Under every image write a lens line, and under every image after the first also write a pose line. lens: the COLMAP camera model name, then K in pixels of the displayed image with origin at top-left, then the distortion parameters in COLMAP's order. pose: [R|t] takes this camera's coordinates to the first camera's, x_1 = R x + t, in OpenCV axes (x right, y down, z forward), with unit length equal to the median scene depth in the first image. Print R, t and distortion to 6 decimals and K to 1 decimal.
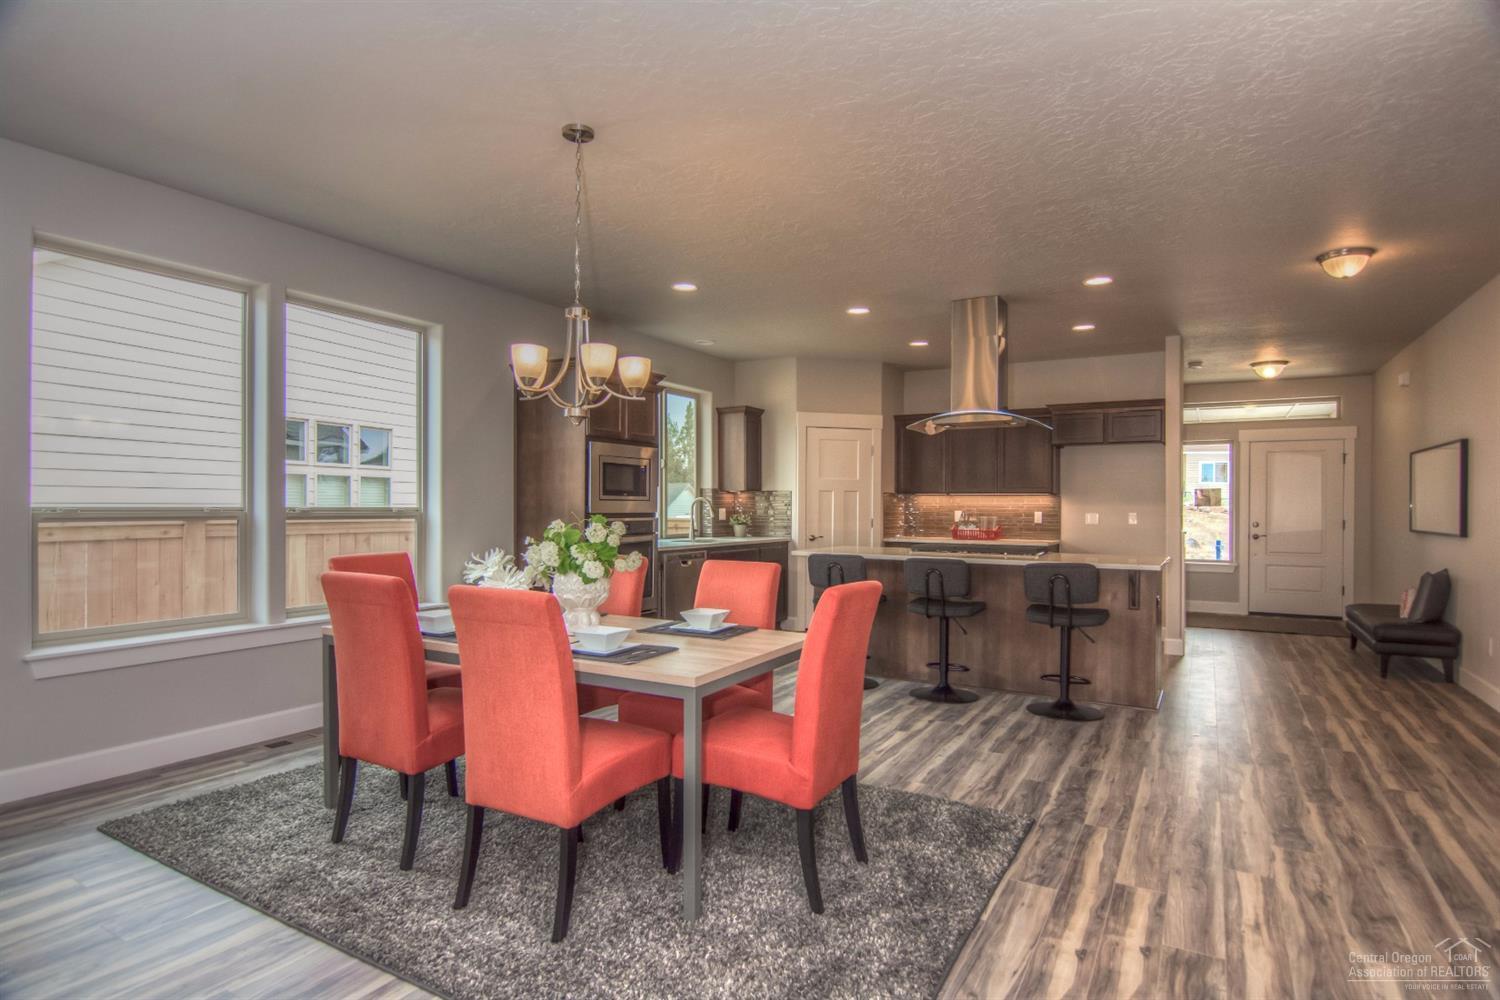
lens RADIAL K [[796.7, 0, 750.0], [0, 796.7, 500.0], [0, 0, 1]] dist [-0.026584, -0.001335]
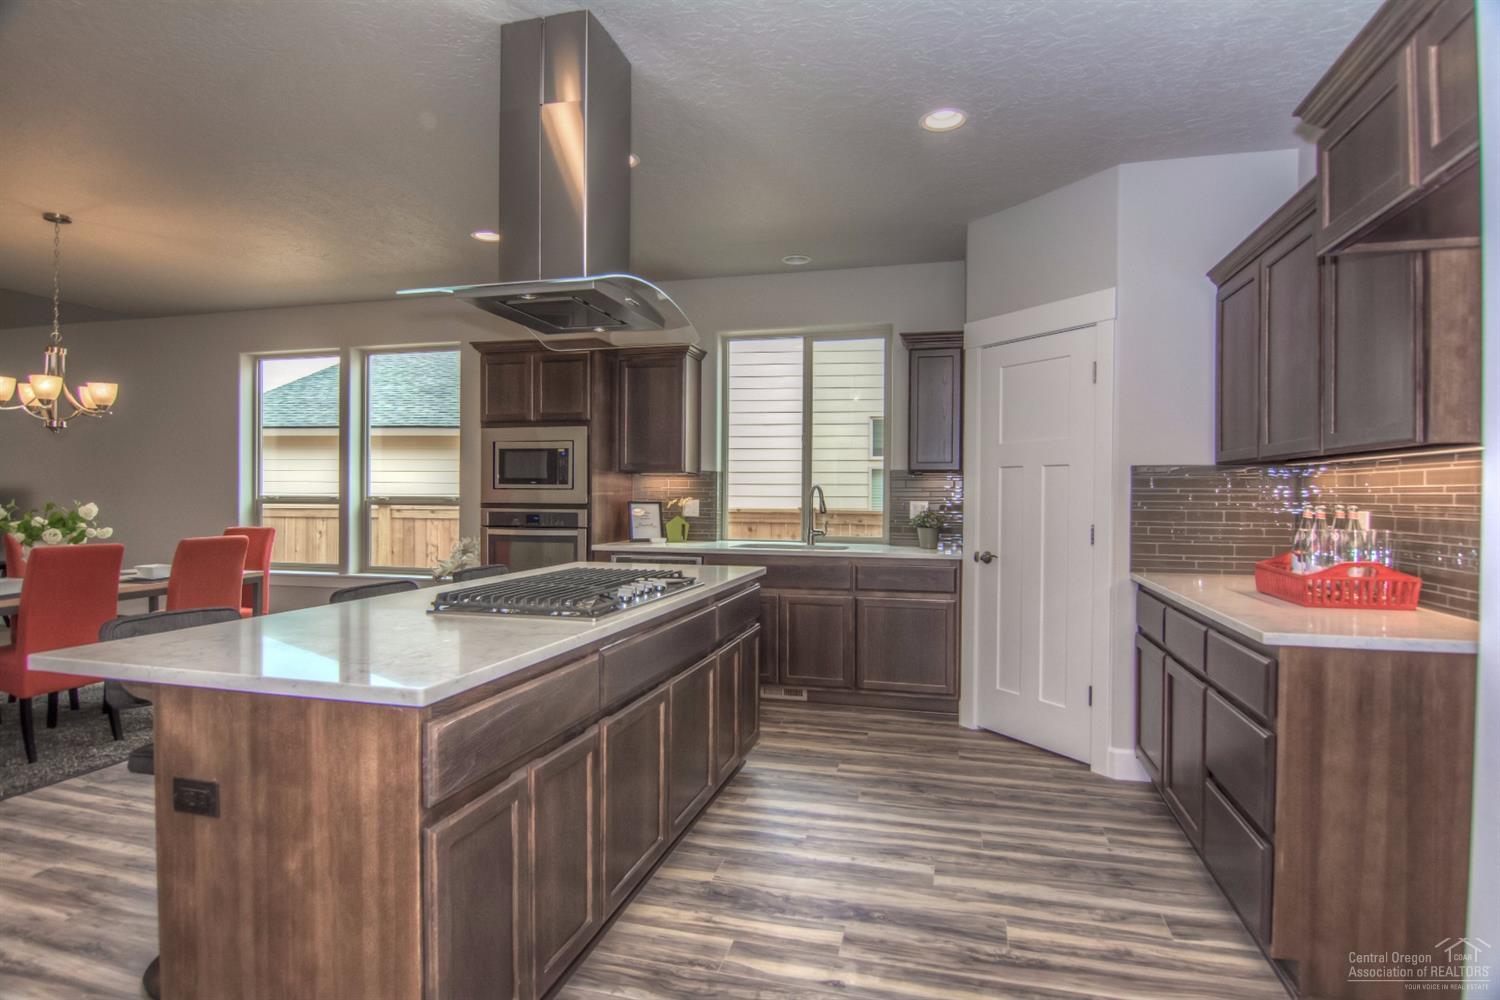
lens RADIAL K [[796.7, 0, 750.0], [0, 796.7, 500.0], [0, 0, 1]] dist [-0.026584, -0.001335]
pose [[0.263096, 0.004024, -0.964761, 0.987376], [0.000689, 0.999990, 0.004359, 0.011203], [0.964769, -0.001812, 0.263091, 1.285086]]
